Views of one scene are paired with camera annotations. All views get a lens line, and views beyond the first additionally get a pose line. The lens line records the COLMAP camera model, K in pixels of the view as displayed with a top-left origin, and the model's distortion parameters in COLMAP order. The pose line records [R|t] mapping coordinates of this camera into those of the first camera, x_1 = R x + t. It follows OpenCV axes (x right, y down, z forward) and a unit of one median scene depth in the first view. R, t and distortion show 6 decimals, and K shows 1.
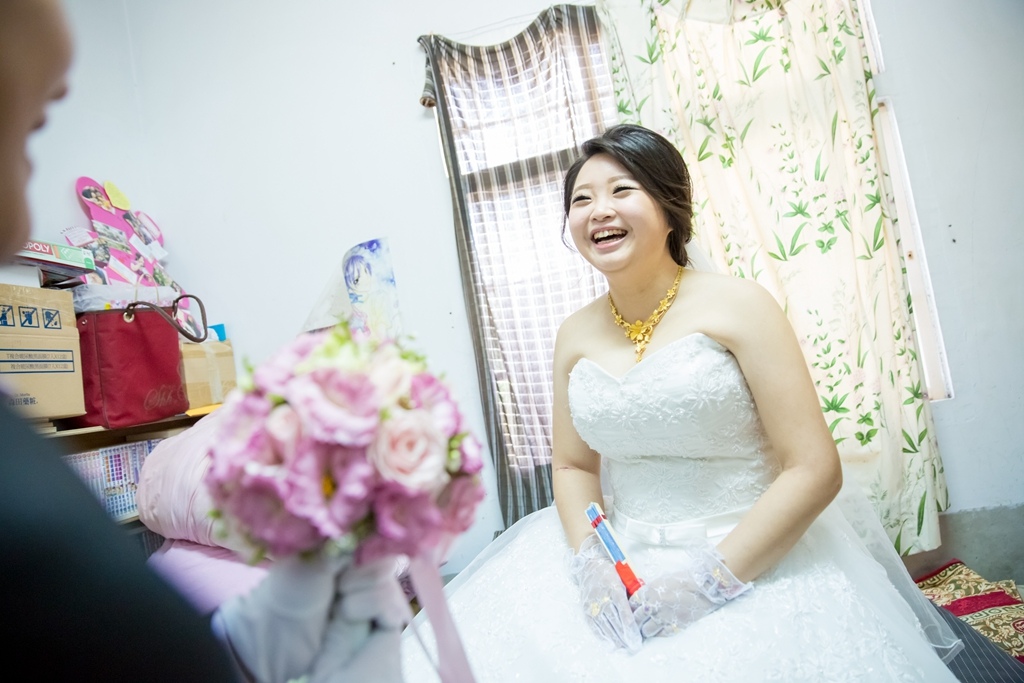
lens RADIAL K [[694.7, 0, 512.0], [0, 694.7, 341.5], [0, 0, 1]] dist [-0.063880, 0.039282]
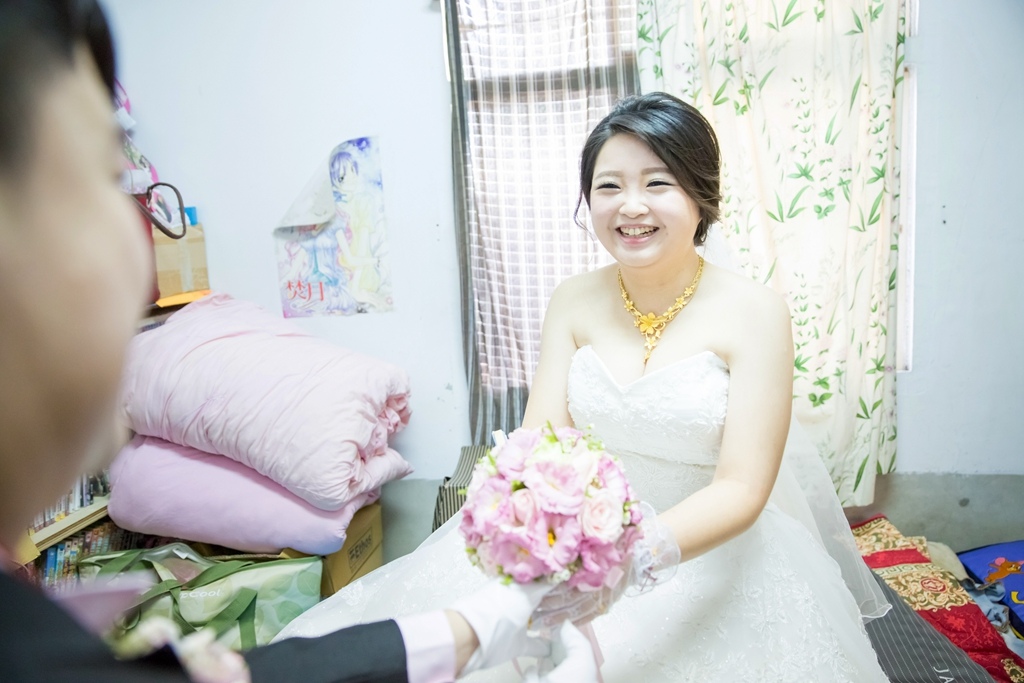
lens RADIAL K [[698.3, 0, 524.0], [0, 698.3, 348.9], [0, 0, 1]] dist [-0.097339, 0.102784]
pose [[0.990961, 0.098286, 0.091308, -0.048016], [-0.114131, 0.975372, 0.188740, -0.081753], [-0.070509, -0.197455, 0.977773, 0.006941]]
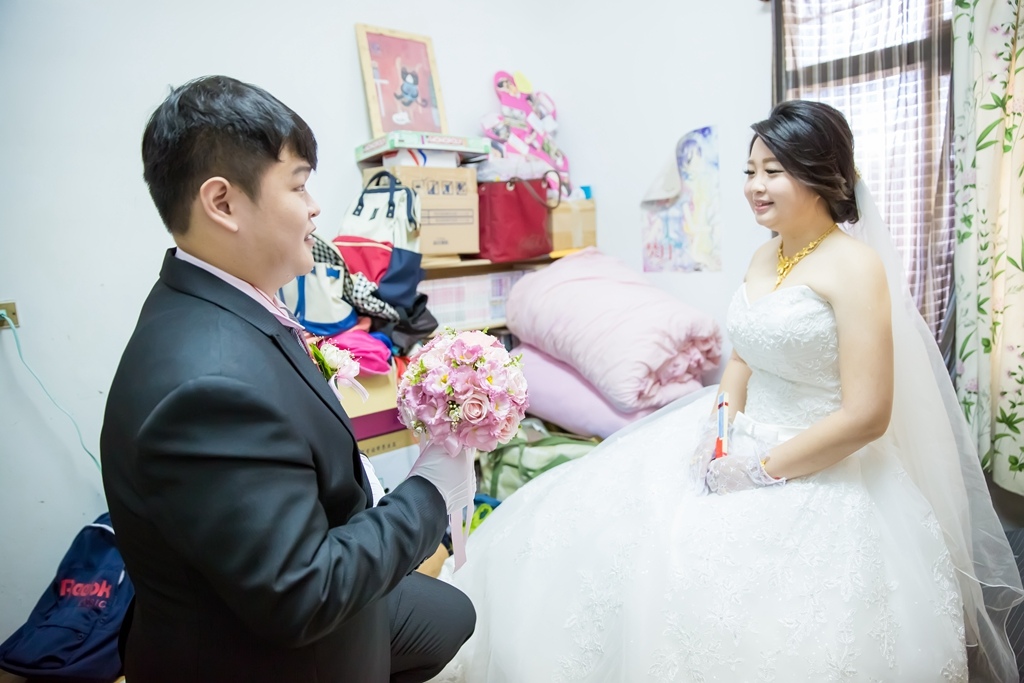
lens RADIAL K [[698.3, 0, 524.0], [0, 698.3, 348.9], [0, 0, 1]] dist [-0.097339, 0.102784]
pose [[0.813238, 0.217738, -0.539661, 0.303475], [-0.062496, 0.954677, 0.291009, -0.130257], [0.578566, -0.202933, 0.789987, -0.186979]]
